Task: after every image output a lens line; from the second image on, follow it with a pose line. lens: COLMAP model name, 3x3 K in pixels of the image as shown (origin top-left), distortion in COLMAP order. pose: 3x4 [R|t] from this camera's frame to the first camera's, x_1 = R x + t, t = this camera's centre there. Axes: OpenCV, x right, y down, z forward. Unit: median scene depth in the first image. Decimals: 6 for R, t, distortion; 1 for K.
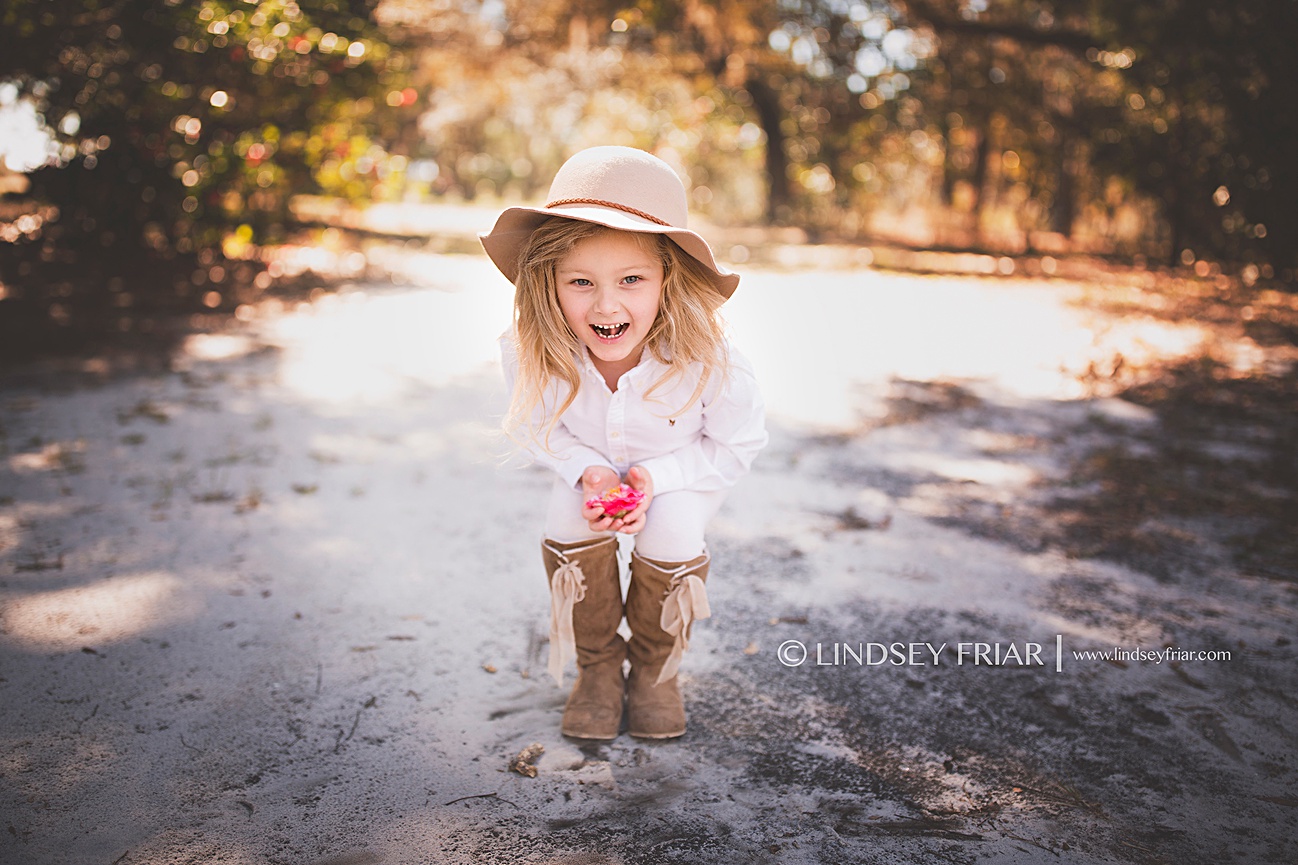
lens RADIAL K [[1331.9, 0, 655.0], [0, 1331.9, 434.5], [0, 0, 1]] dist [-0.009988, 0.000000]
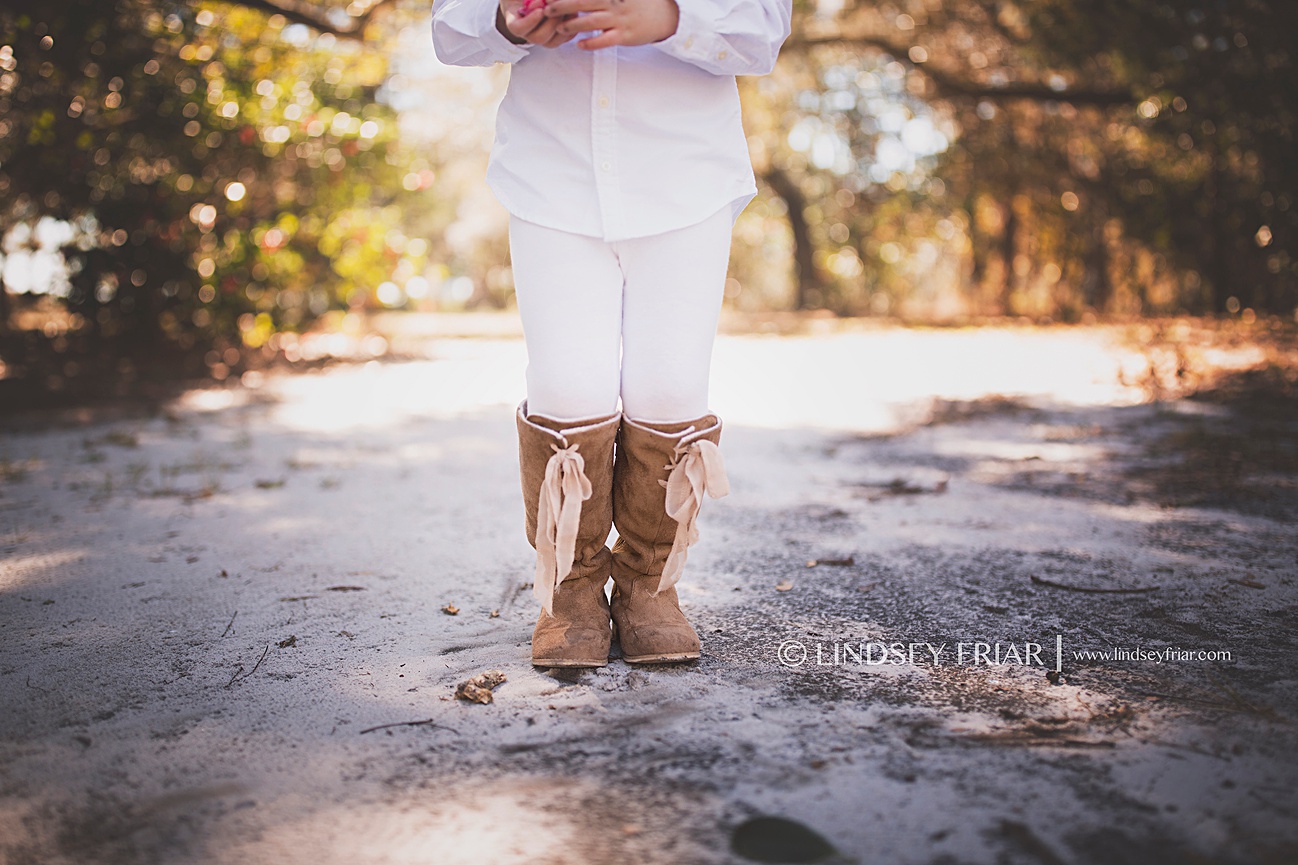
lens RADIAL K [[1331.9, 0, 647.1], [0, 1331.9, 433.5], [0, 0, 1]] dist [-0.009988, 0.000000]
pose [[0.998212, -0.049451, -0.033584, 0.018864], [0.046607, 0.995644, -0.080755, 0.112853], [0.037432, 0.079046, 0.996168, 0.169828]]
